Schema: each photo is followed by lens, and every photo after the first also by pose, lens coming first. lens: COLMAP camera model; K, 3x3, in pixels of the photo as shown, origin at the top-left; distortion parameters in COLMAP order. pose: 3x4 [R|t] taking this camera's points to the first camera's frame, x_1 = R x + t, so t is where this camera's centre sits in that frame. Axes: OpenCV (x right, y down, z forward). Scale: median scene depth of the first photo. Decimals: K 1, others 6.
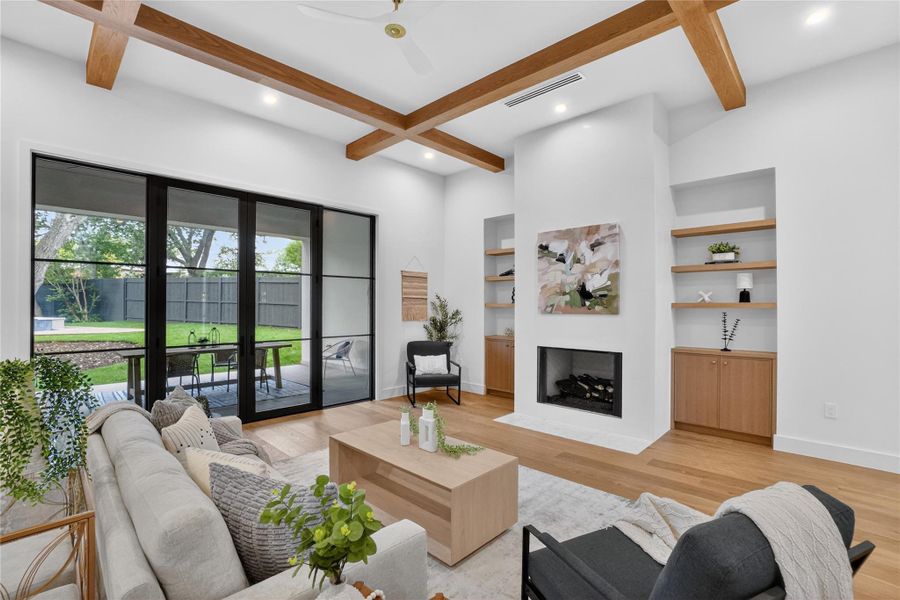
lens RADIAL K [[404.1, 0, 450.3], [0, 404.1, 305.1], [0, 0, 1]] dist [-0.054043, 0.017738]
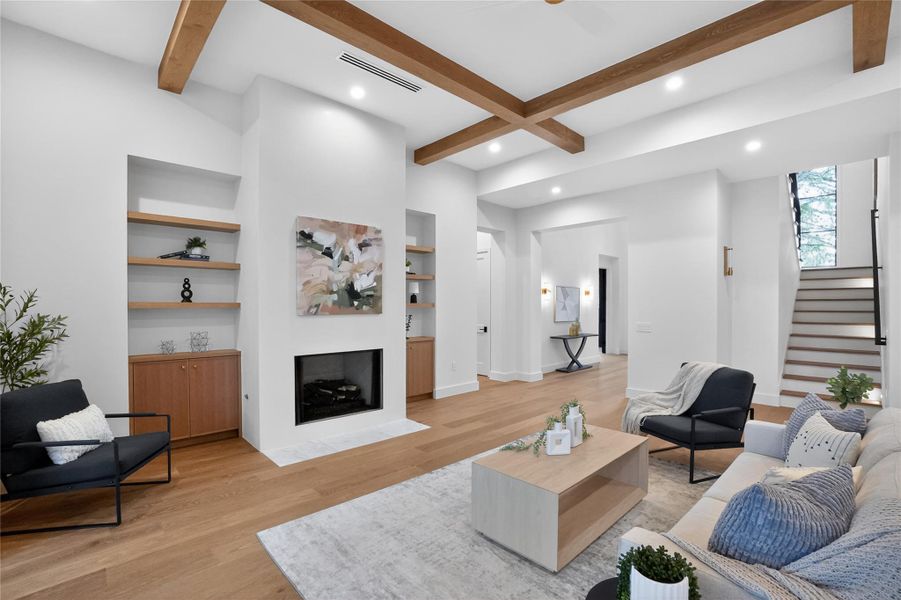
lens RADIAL K [[404.5, 0, 456.7], [0, 404.5, 308.4], [0, 0, 1]] dist [-0.054043, 0.017738]
pose [[0.047844, -0.013081, 0.998769, -0.616259], [-0.002855, 0.999908, 0.013233, -0.005547], [-0.998851, -0.003485, 0.047802, 0.697484]]
